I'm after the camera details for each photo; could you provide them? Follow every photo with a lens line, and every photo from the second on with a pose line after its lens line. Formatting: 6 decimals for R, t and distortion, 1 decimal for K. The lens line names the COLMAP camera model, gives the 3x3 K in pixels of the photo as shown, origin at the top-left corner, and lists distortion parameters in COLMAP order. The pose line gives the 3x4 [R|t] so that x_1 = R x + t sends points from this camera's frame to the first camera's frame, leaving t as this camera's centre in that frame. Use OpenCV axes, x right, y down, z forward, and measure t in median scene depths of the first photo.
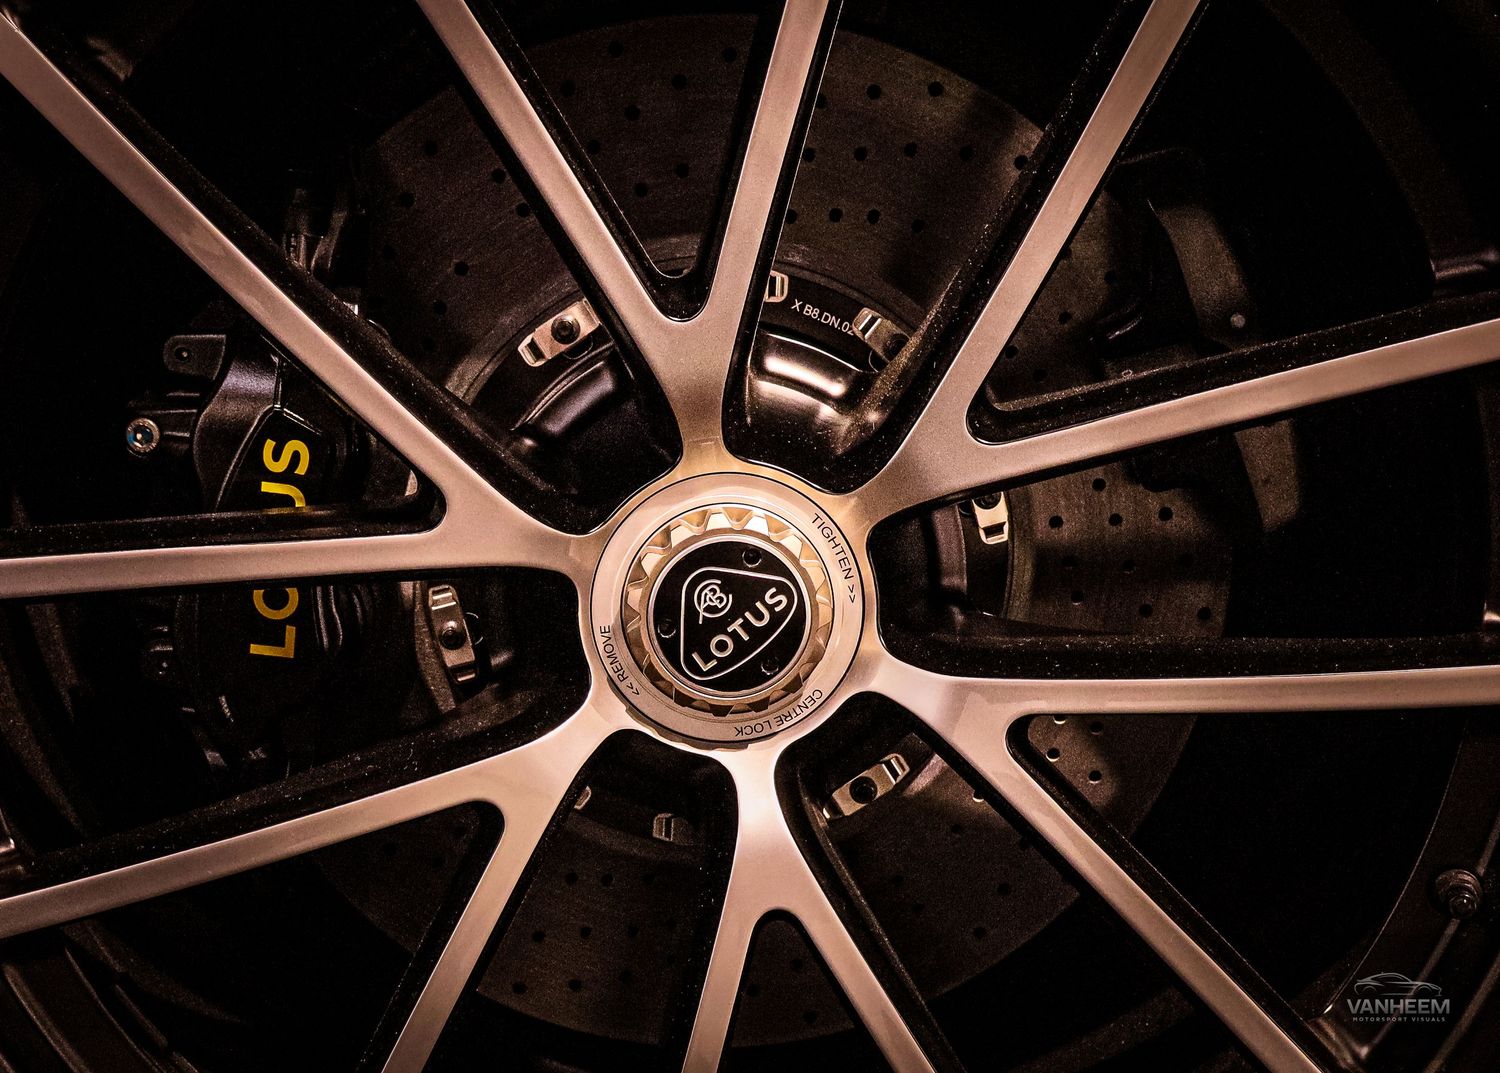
lens RADIAL K [[1483.1, 0, 751.8], [0, 1483.1, 536.7], [0, 0, 1]] dist [0.001635, 0.000000]
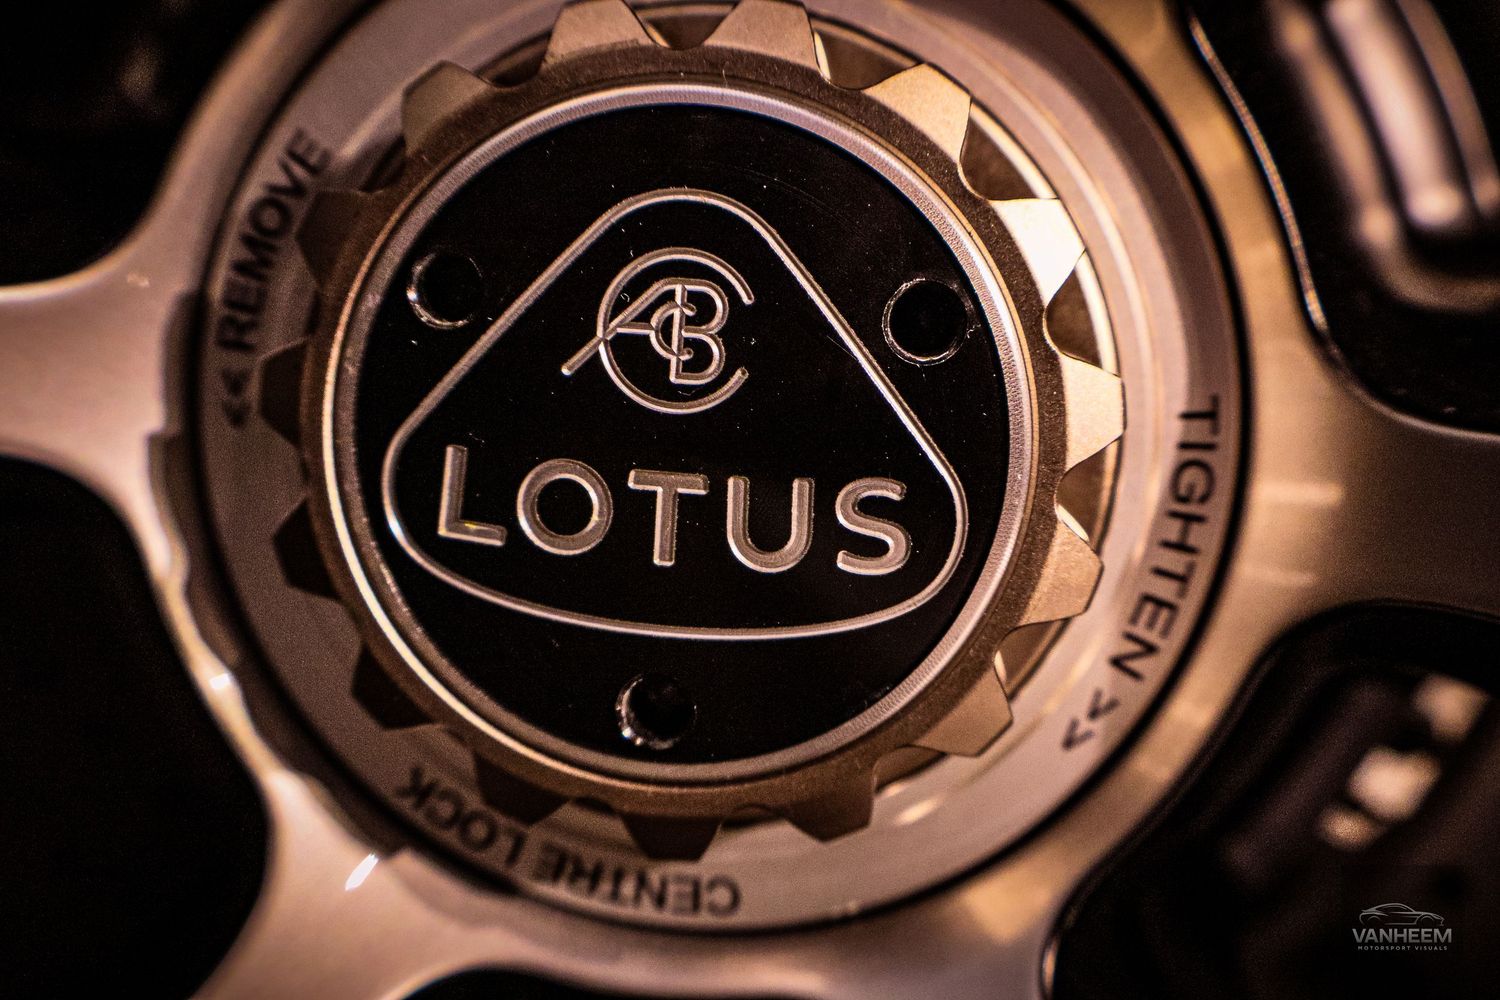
lens RADIAL K [[1464.8, 0, 750.4], [0, 1464.8, 498.0], [0, 0, 1]] dist [-0.003419, 0.000000]
pose [[0.715119, 0.698053, -0.036422, 0.007851], [-0.697070, 0.716045, 0.037060, 0.043519], [0.051949, -0.001113, 0.998649, 0.770674]]
